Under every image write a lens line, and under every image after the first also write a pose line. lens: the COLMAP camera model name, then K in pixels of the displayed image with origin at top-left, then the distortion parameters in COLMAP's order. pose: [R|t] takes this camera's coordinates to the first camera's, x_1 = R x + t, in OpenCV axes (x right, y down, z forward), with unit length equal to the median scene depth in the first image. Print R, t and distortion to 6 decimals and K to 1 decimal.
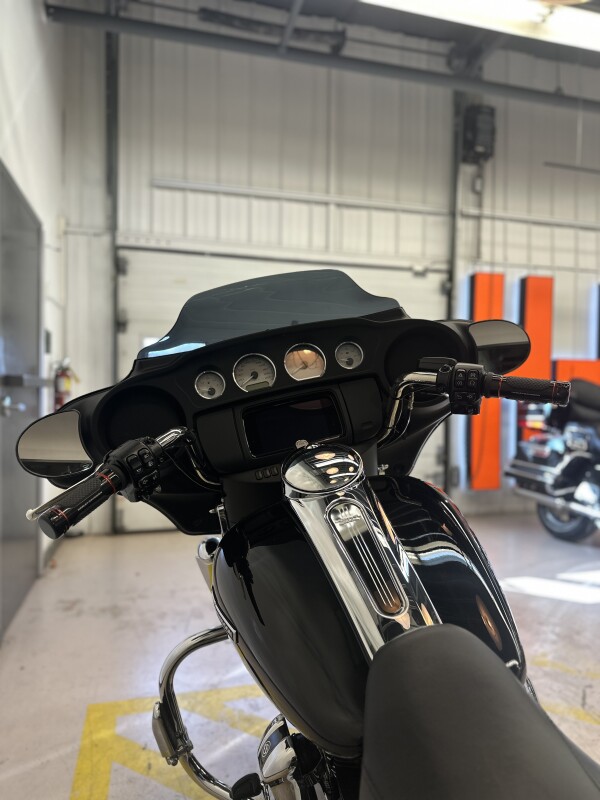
lens RADIAL K [[565.0, 0, 301.2], [0, 565.0, 404.1], [0, 0, 1]] dist [0.028699, -0.039417]
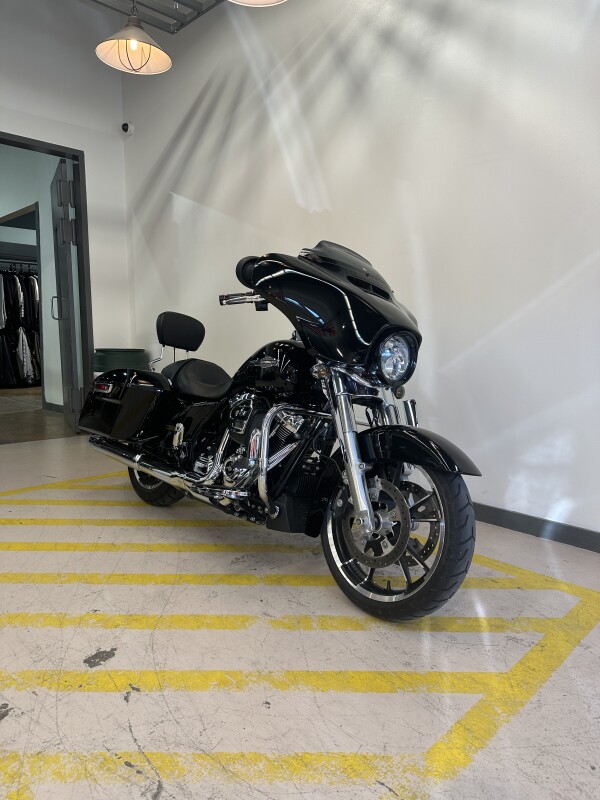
lens RADIAL K [[565.0, 0, 304.1], [0, 565.0, 396.0], [0, 0, 1]] dist [0.028699, -0.039417]
pose [[-0.866063, 0.037643, -0.498515, 0.294921], [-0.025015, 0.992649, 0.118413, 0.019692], [0.499308, 0.115024, -0.858756, 0.708772]]
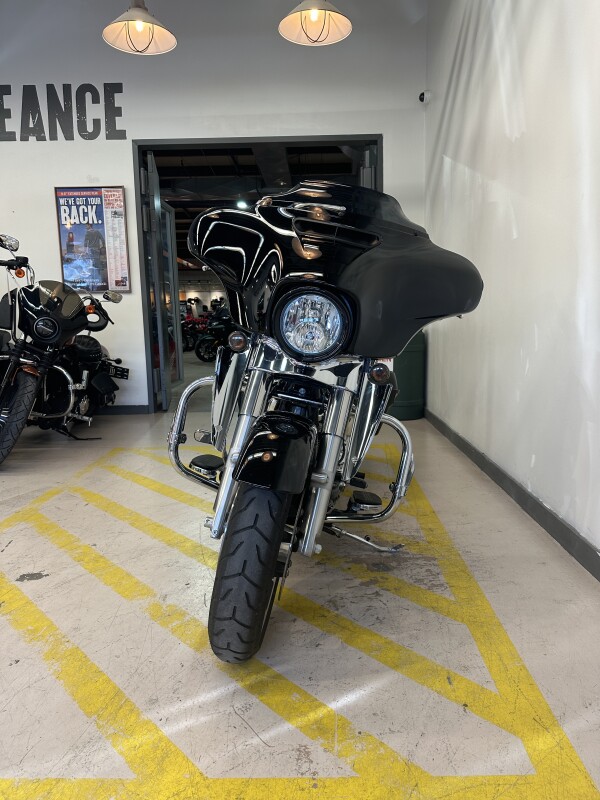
lens RADIAL K [[565.0, 0, 303.8], [0, 565.0, 399.1], [0, 0, 1]] dist [0.028699, -0.039417]
pose [[-0.959583, -0.039615, 0.278625, -0.104717], [0.004626, 0.987689, 0.156362, 0.032427], [-0.281389, 0.151331, -0.947586, 0.680361]]
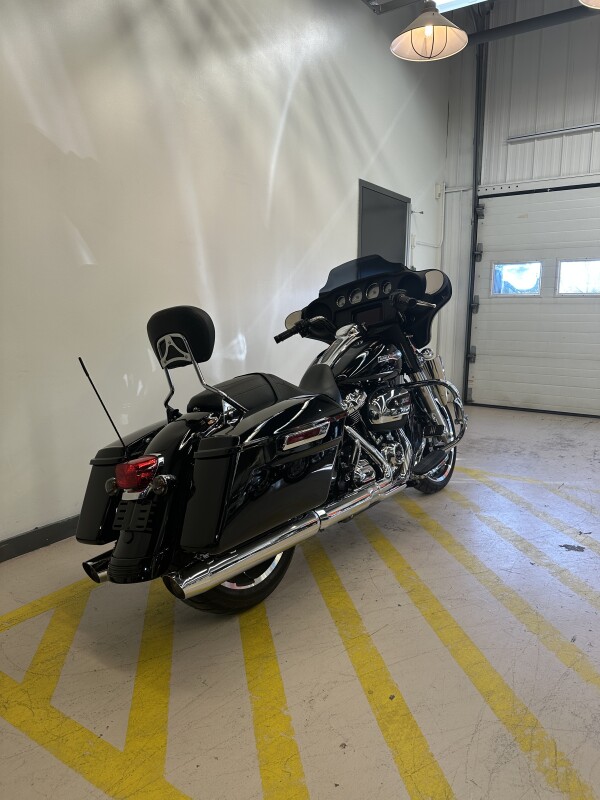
lens RADIAL K [[565.0, 0, 301.7], [0, 565.0, 404.5], [0, 0, 1]] dist [0.028699, -0.039417]
pose [[0.654440, 0.119357, -0.746634, 0.466595], [-0.006364, 0.988297, 0.152411, 0.010912], [0.756087, -0.094992, 0.647541, -0.250980]]
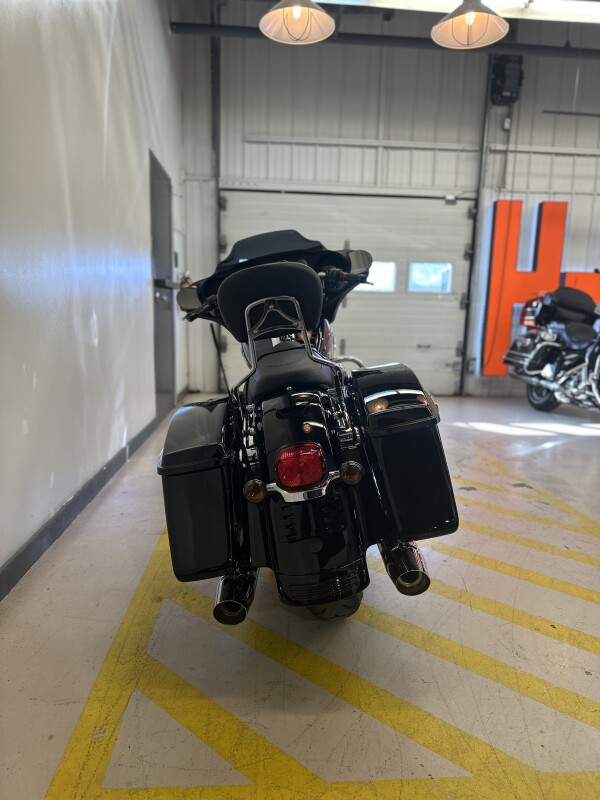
lens RADIAL K [[565.0, 0, 298.1], [0, 565.0, 407.3], [0, 0, 1]] dist [0.028699, -0.039417]
pose [[0.981382, 0.044988, -0.186721, 0.147997], [-0.016816, 0.988574, 0.149798, 0.040962], [0.191327, -0.143869, 0.970925, -0.390725]]
